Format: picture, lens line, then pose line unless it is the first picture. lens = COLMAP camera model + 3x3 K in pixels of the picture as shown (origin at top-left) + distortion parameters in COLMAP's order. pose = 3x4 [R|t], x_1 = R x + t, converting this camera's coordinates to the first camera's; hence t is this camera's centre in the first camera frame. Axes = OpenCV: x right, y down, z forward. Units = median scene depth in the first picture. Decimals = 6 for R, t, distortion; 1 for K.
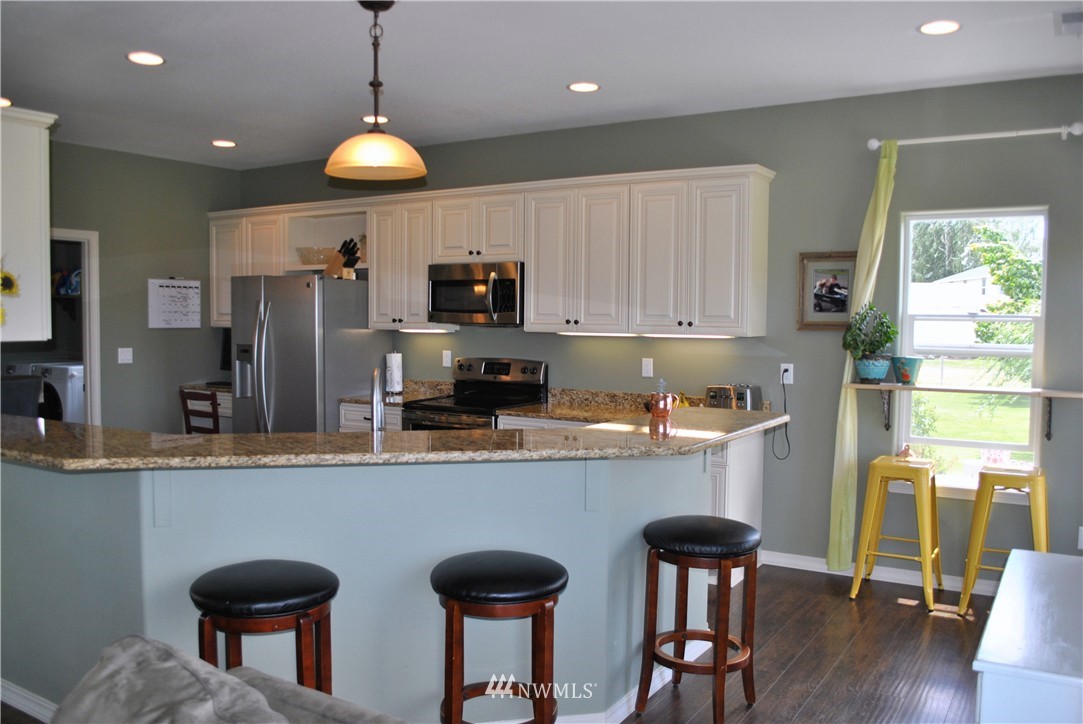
lens RADIAL K [[876.7, 0, 568.4], [0, 876.7, 365.6], [0, 0, 1]] dist [-0.063712, -0.010382]
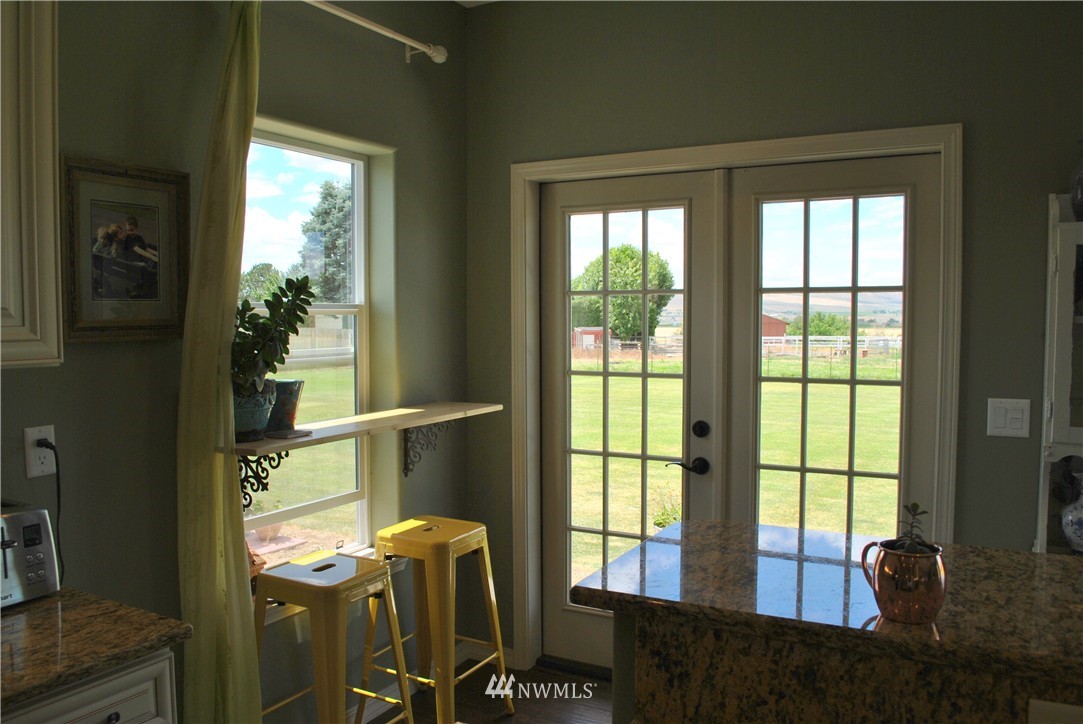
lens RADIAL K [[876.7, 0, 549.3], [0, 876.7, 361.1], [0, 0, 1]] dist [-0.063712, -0.010382]
pose [[-0.108181, -0.059823, 0.992330, -0.193638], [0.055352, 0.996277, 0.066095, -0.053724], [-0.992589, 0.062078, -0.104467, 0.962611]]
